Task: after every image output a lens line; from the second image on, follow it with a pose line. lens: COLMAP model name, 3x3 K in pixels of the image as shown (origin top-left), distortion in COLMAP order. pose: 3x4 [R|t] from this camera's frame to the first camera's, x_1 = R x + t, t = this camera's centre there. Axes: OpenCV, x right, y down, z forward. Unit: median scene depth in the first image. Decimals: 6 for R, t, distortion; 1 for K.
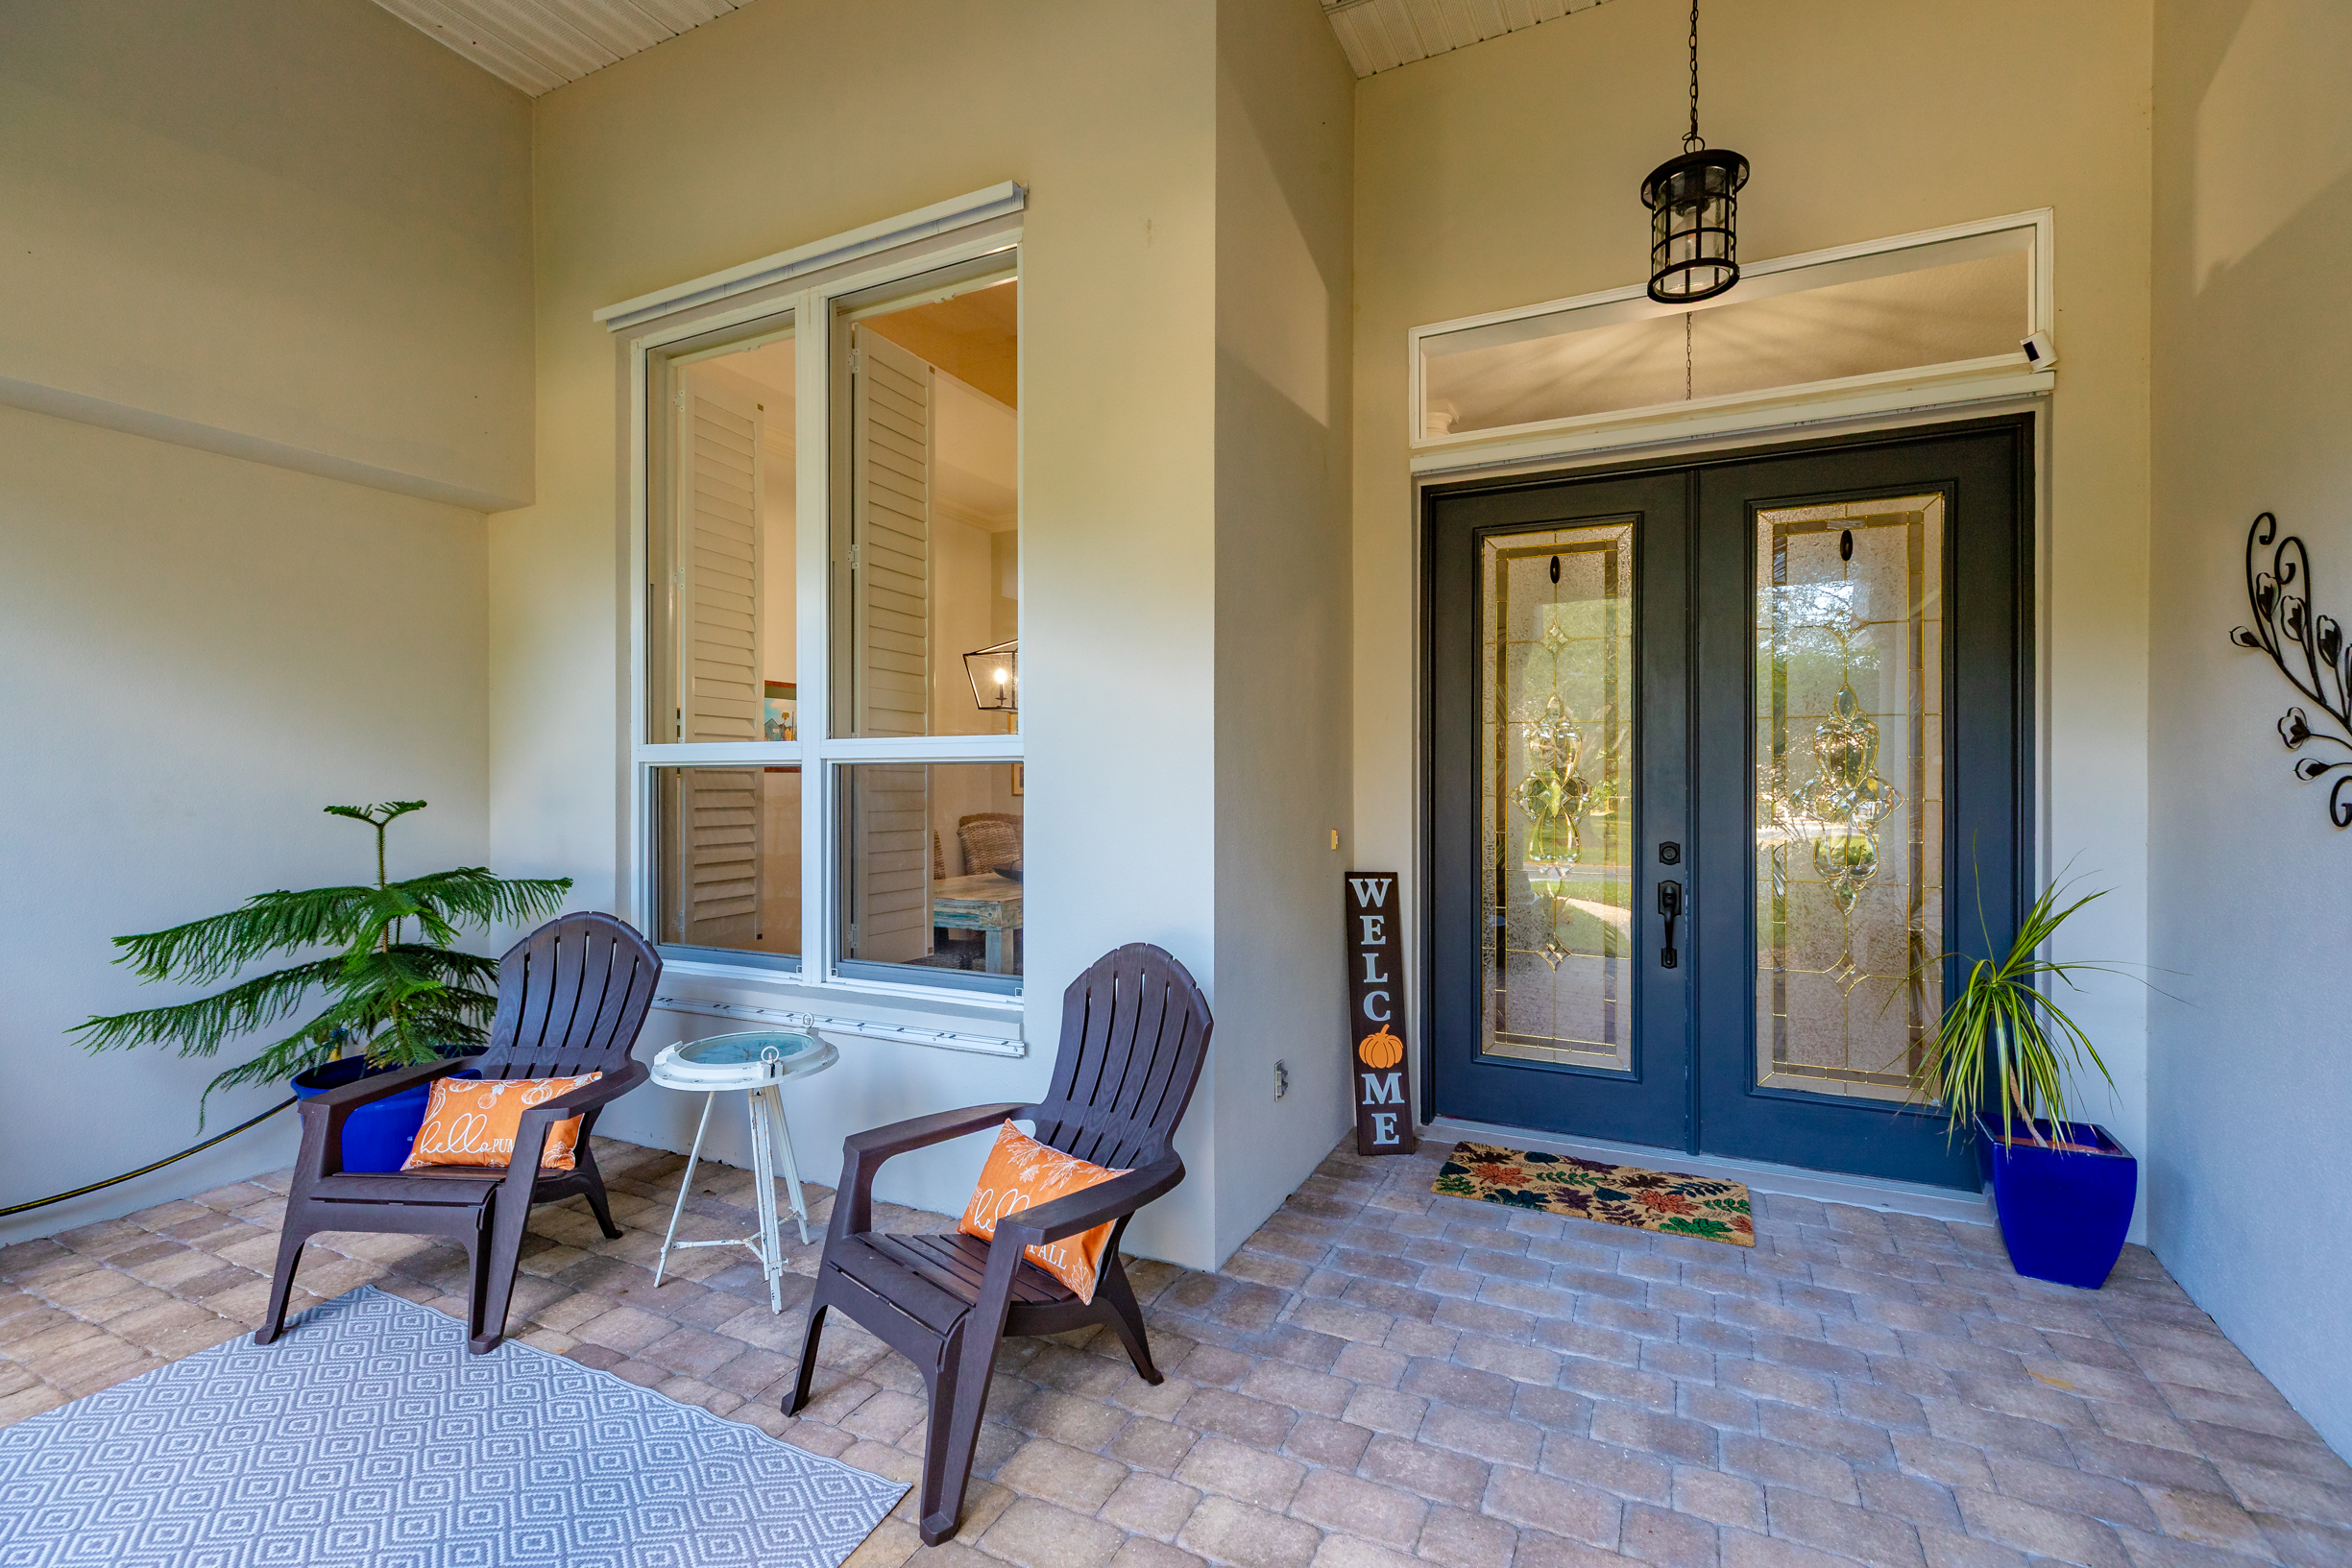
lens RADIAL K [[1067.0, 0, 1170.8], [0, 1067.0, 779.4], [0, 0, 1]] dist [0.001807, -0.000094]
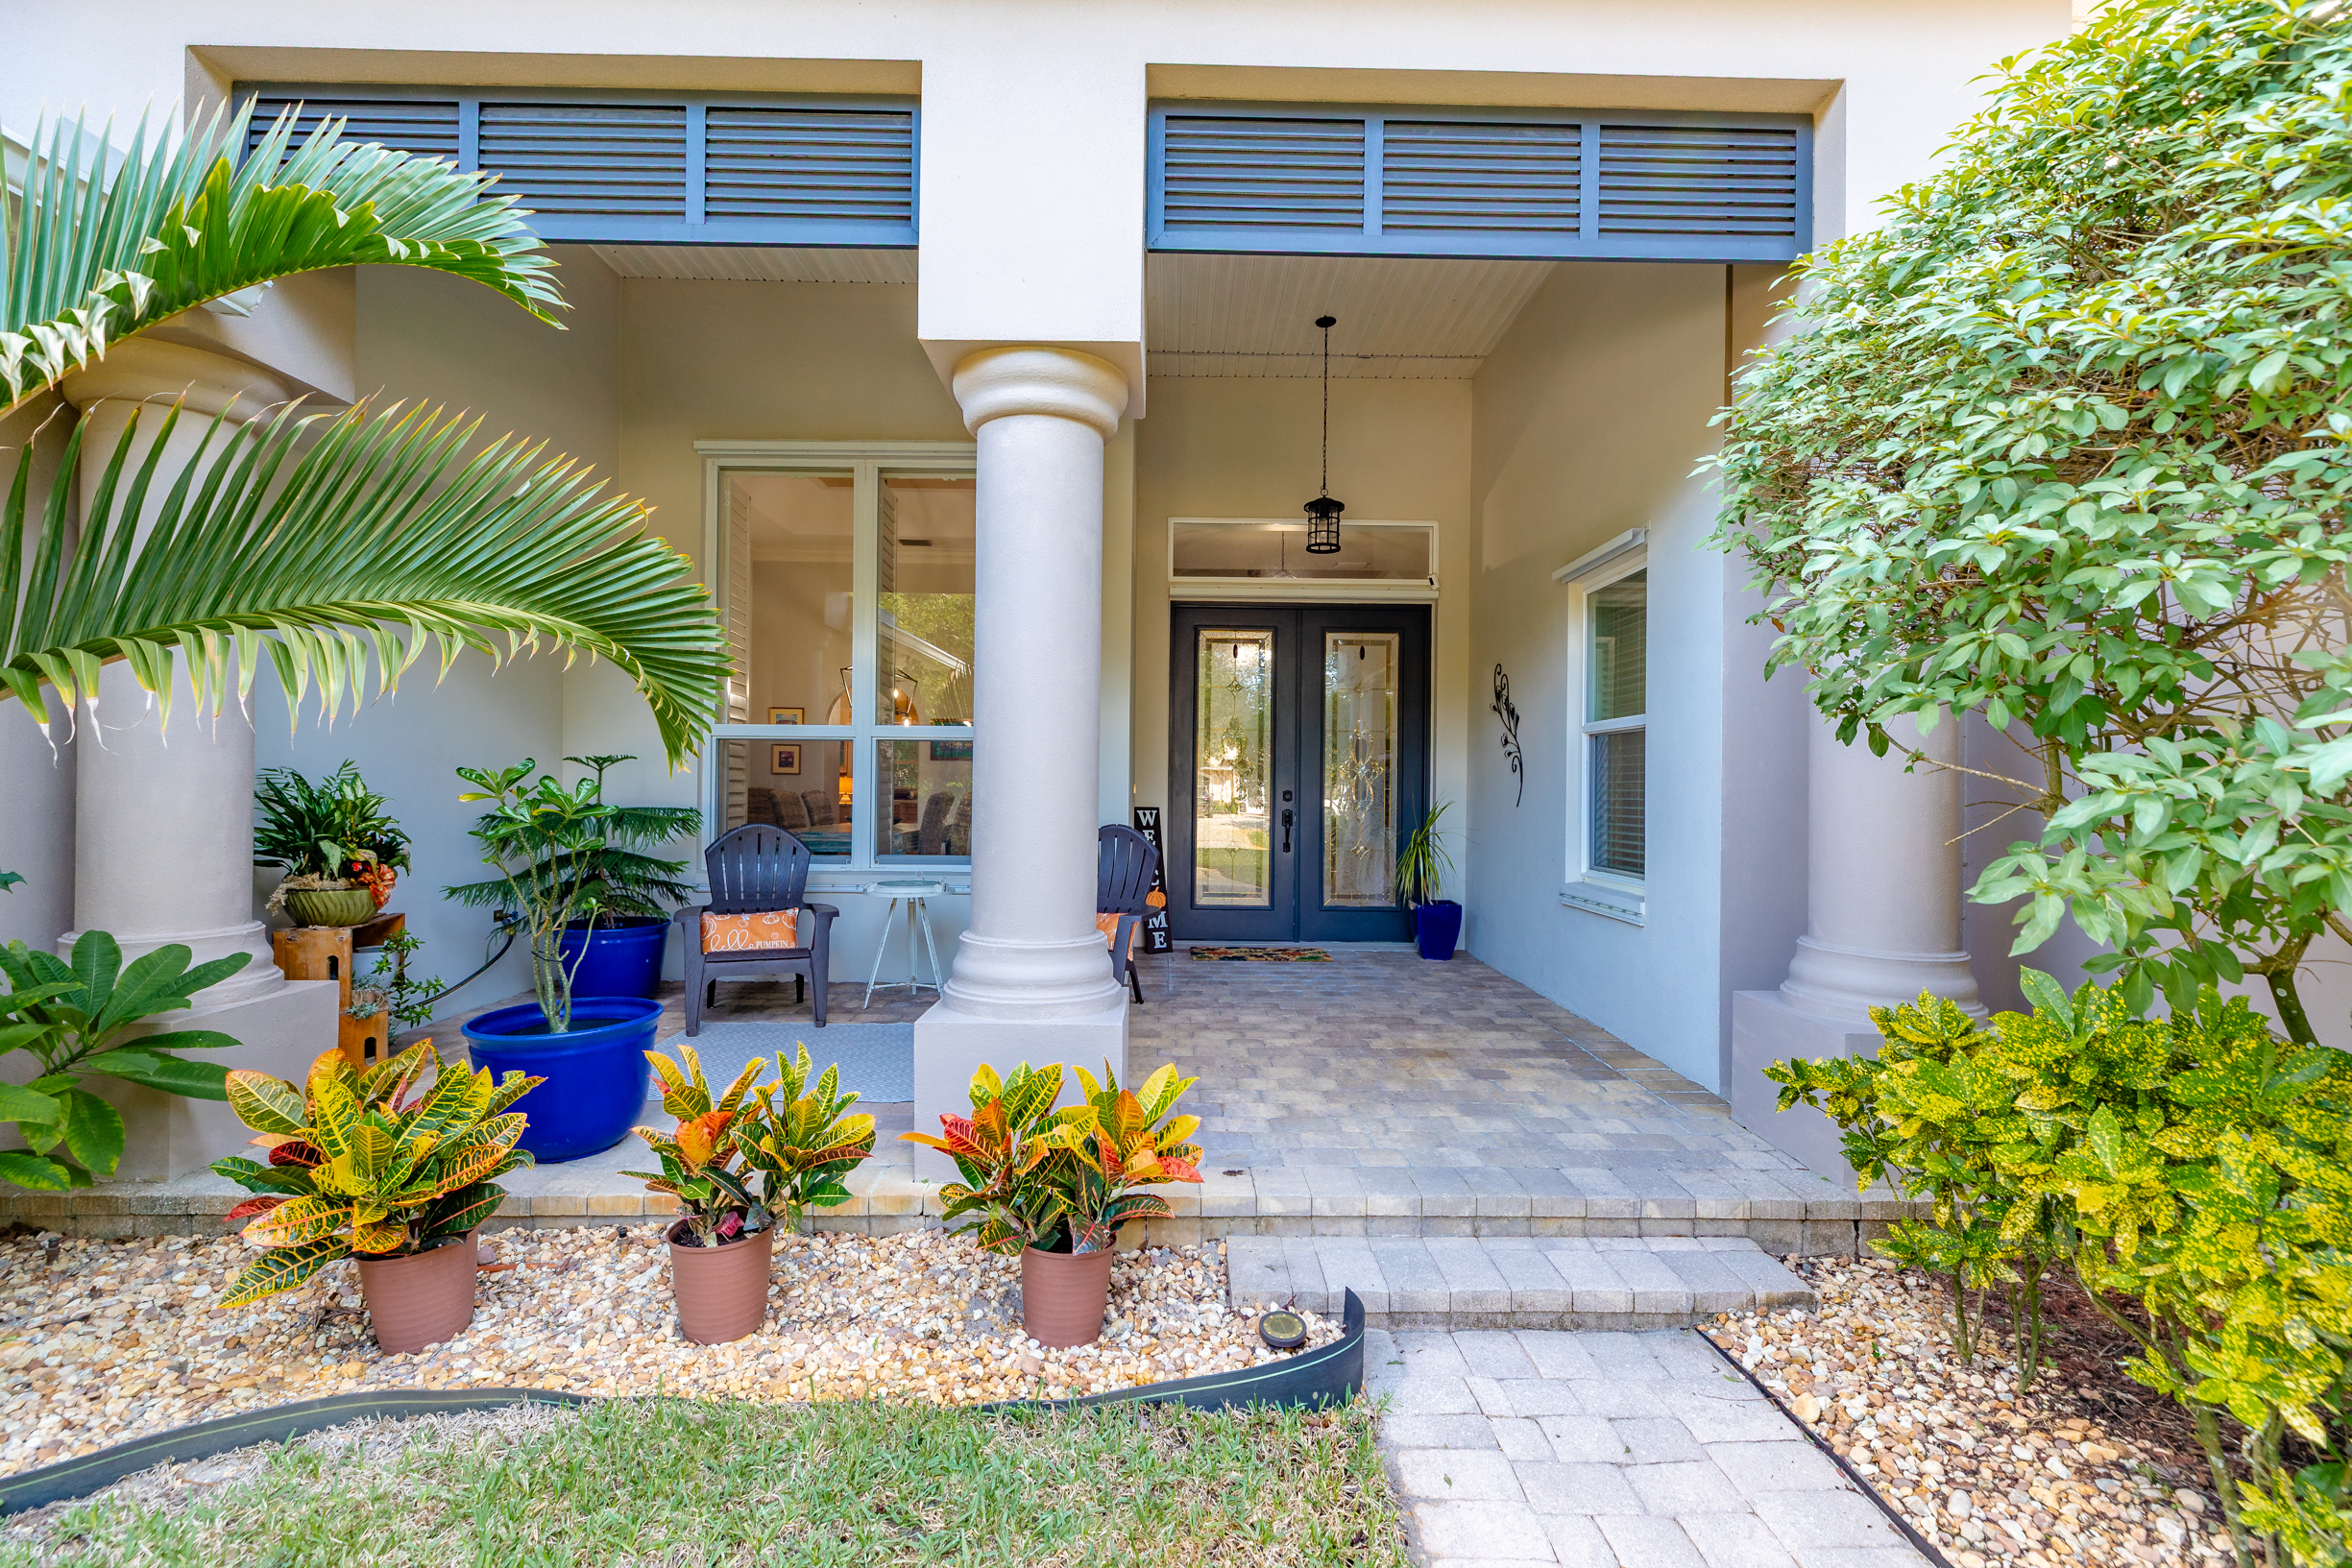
lens RADIAL K [[1067.0, 0, 1185.6], [0, 1067.0, 779.5], [0, 0, 1]] dist [0.001807, -0.000094]
pose [[0.888114, 0.011297, 0.459484, -0.653191], [-0.010470, 0.999936, -0.004348, 0.049898], [-0.459504, -0.000949, 0.888175, -0.732131]]
